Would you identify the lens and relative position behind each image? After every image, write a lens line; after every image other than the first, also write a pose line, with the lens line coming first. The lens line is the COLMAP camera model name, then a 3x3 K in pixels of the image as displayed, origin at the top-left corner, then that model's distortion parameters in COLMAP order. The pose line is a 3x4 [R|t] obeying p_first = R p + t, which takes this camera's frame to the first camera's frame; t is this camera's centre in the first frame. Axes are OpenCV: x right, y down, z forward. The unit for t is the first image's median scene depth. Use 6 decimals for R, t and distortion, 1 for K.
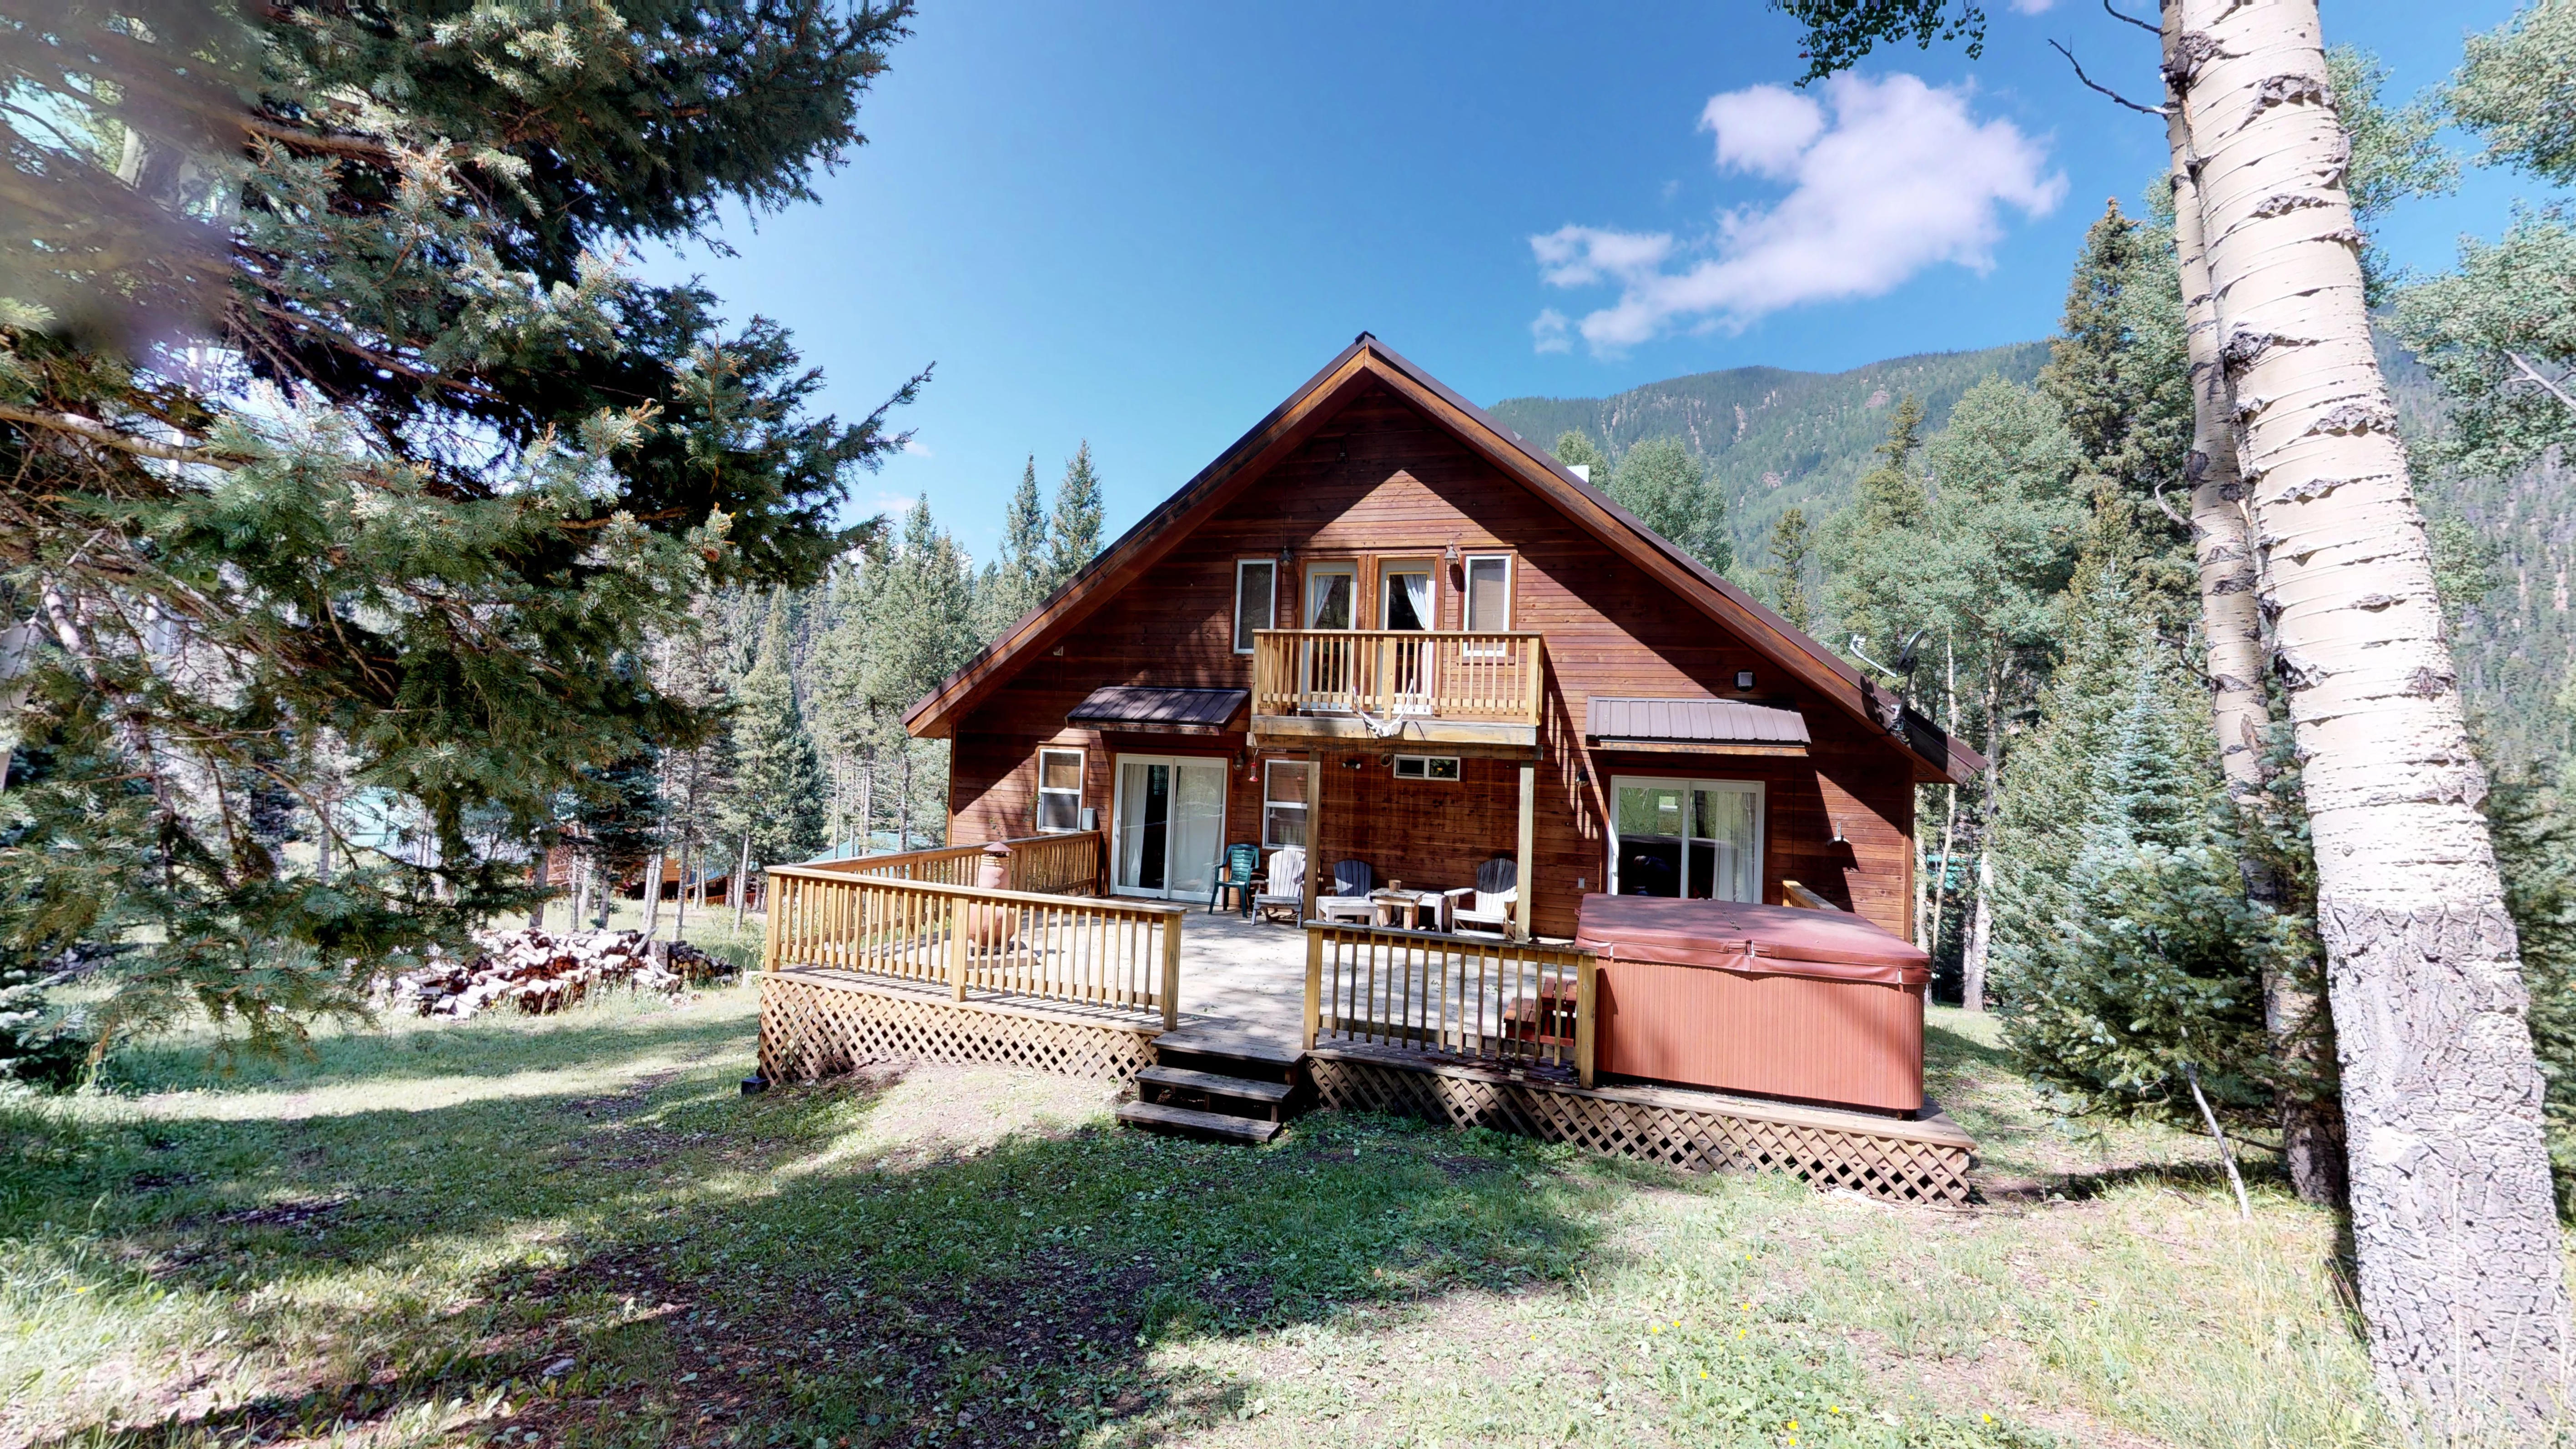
lens RADIAL K [[998.3, 0, 1288.0], [0, 998.3, 724.5], [0, 0, 1]] dist [0.000438, 0.000202]
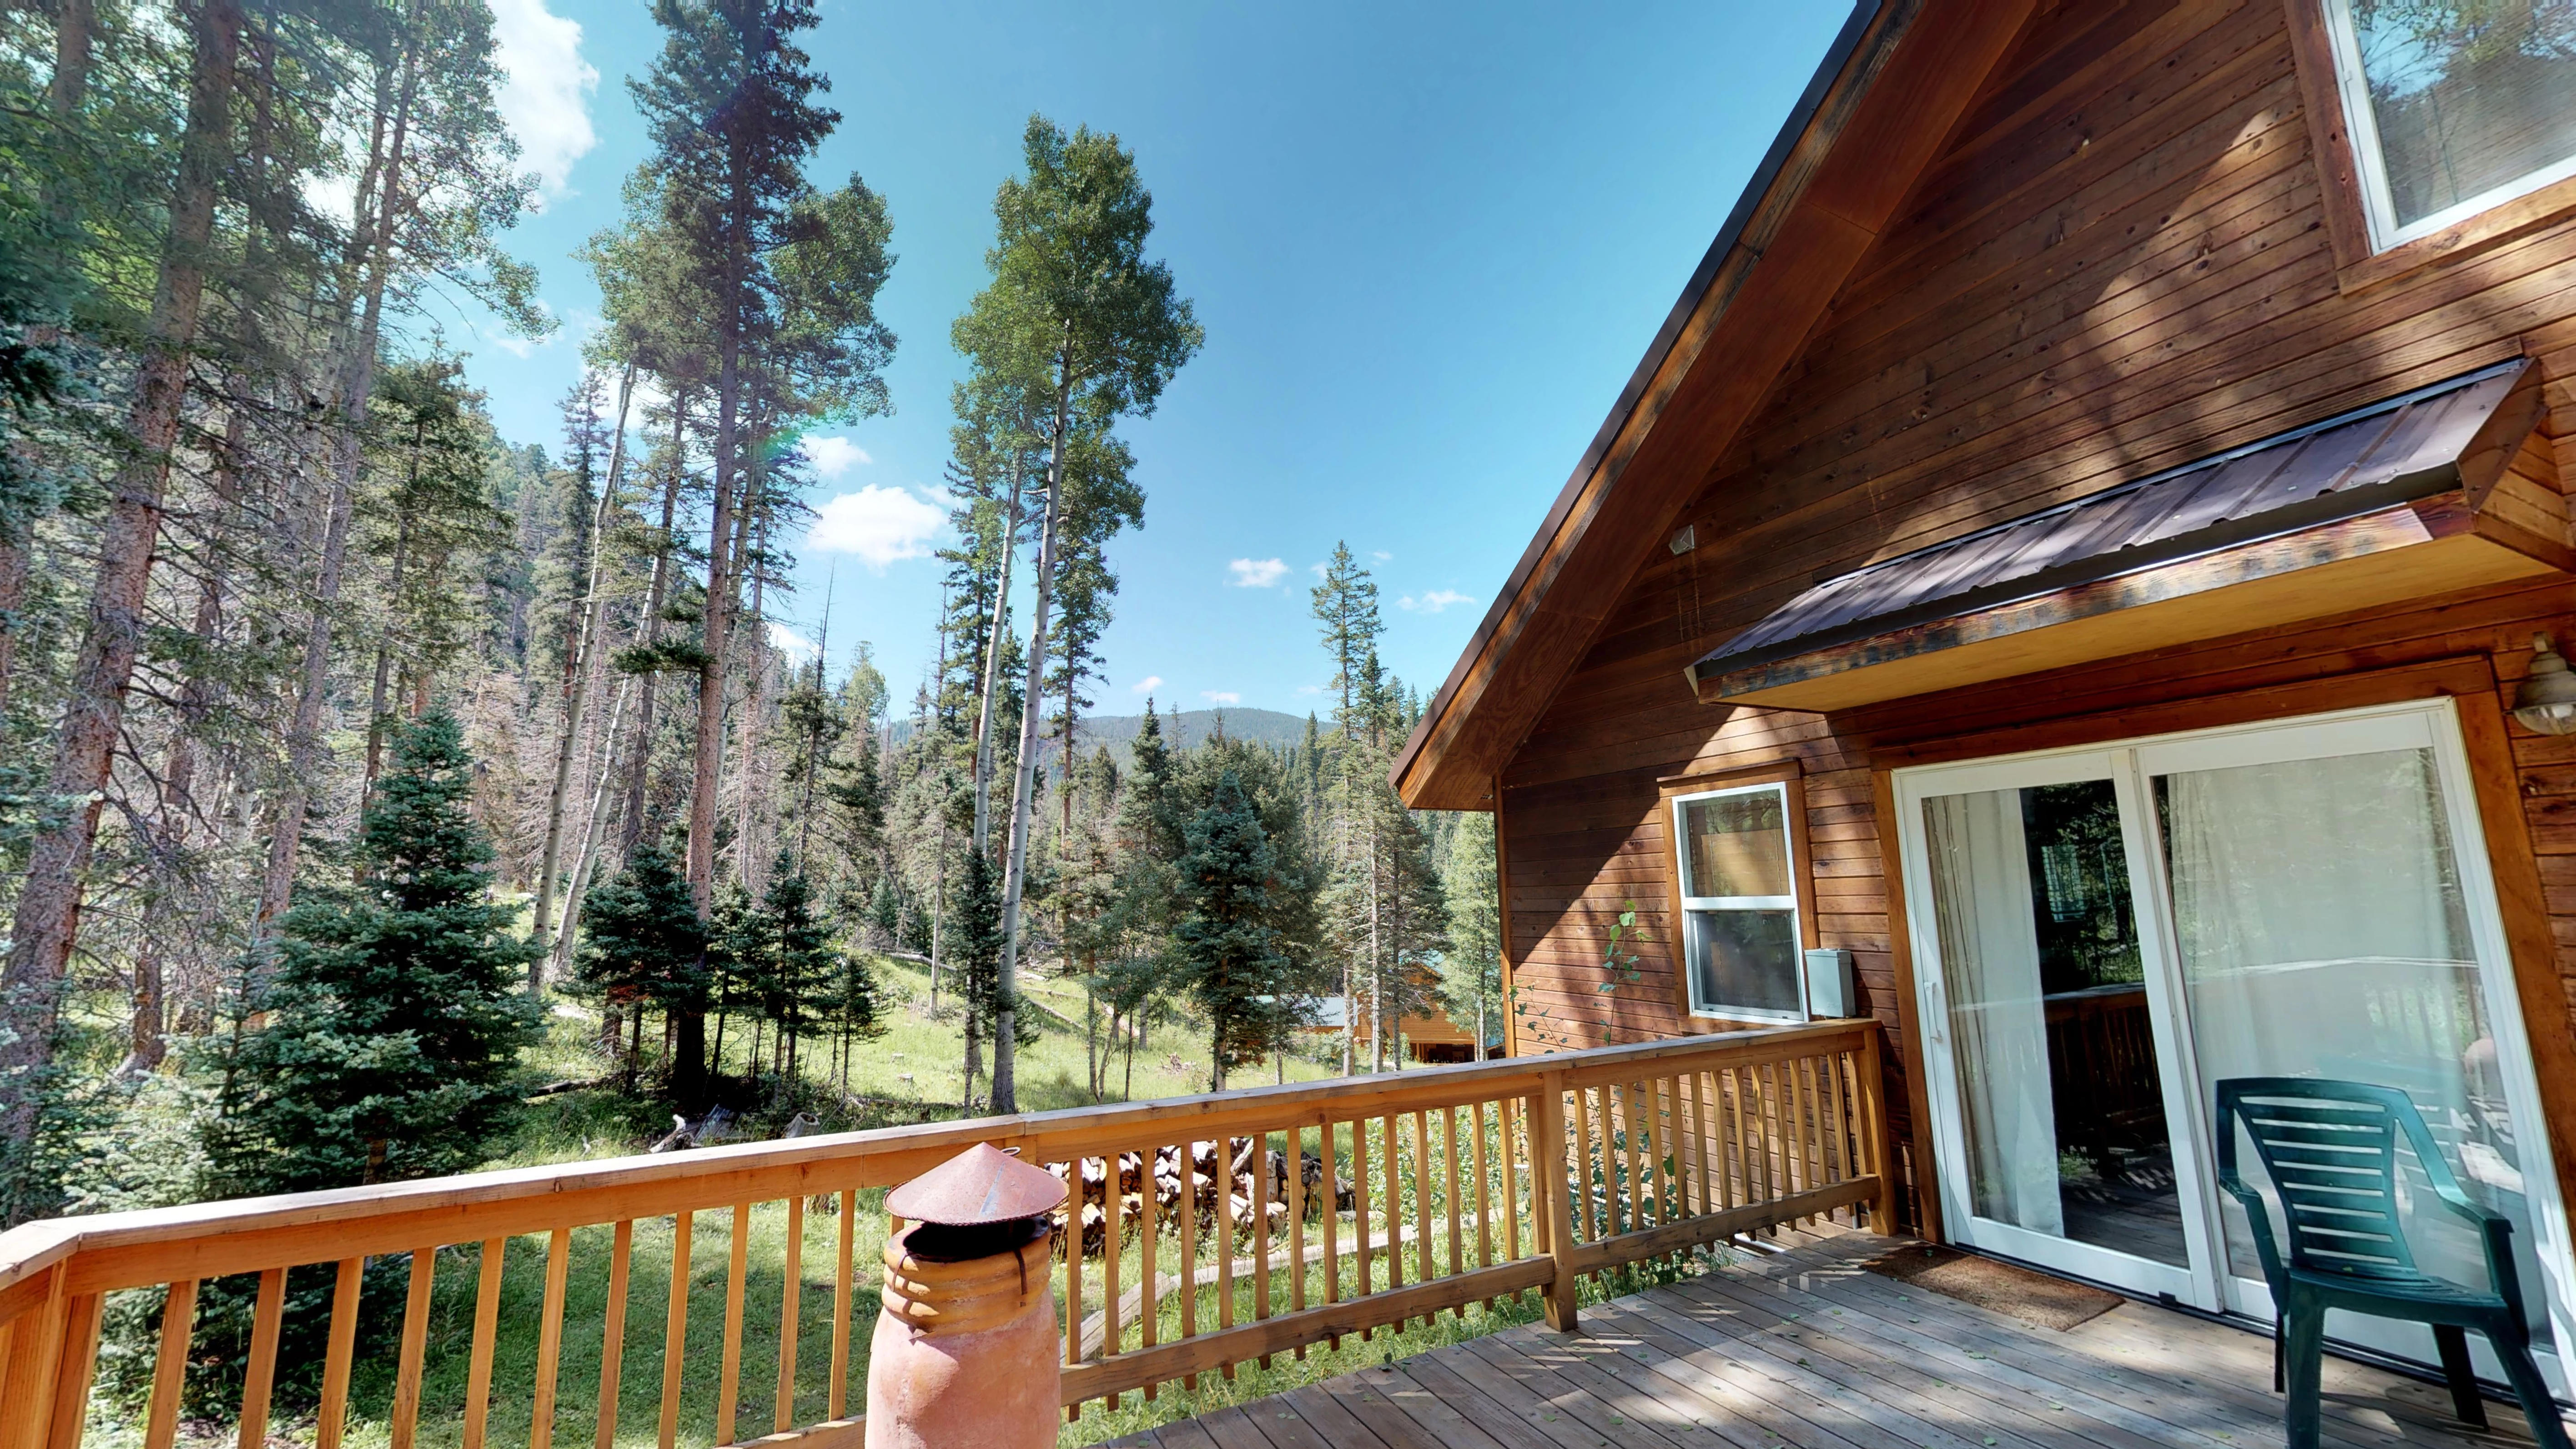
lens RADIAL K [[998.3, 0, 1288.0], [0, 998.3, 724.5], [0, 0, 1]] dist [0.000438, 0.000202]
pose [[0.719181, -0.172310, -0.673118, -0.093601], [0.064232, 0.981101, -0.182522, 0.060369], [0.691848, 0.088030, 0.716657, 0.640314]]
